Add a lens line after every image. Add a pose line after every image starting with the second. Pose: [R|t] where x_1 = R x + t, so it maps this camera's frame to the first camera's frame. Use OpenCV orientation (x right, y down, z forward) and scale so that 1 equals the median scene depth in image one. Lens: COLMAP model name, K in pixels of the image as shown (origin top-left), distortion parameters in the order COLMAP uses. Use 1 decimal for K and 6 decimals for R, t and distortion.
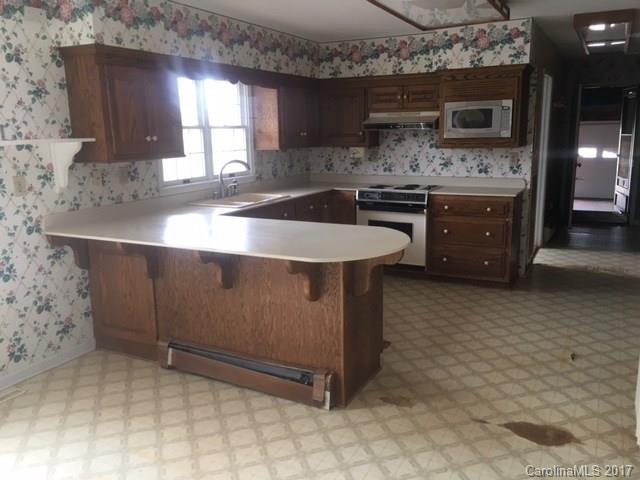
lens RADIAL K [[545.5, 0, 319.3], [0, 545.5, 238.1], [0, 0, 1]] dist [0.058599, -0.066811]
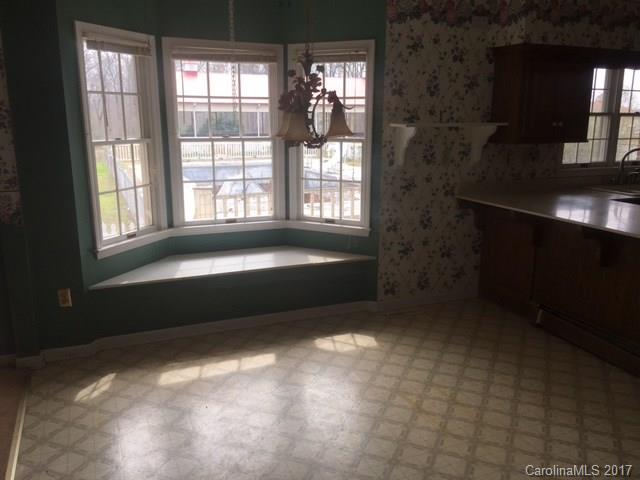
lens RADIAL K [[545.5, 0, 319.8], [0, 545.5, 240.1], [0, 0, 1]] dist [0.058599, -0.066811]
pose [[0.767953, 0.164812, -0.618939, 0.060358], [-0.144456, 0.985997, 0.083318, 0.030162], [0.624004, 0.025425, 0.781008, -0.185607]]
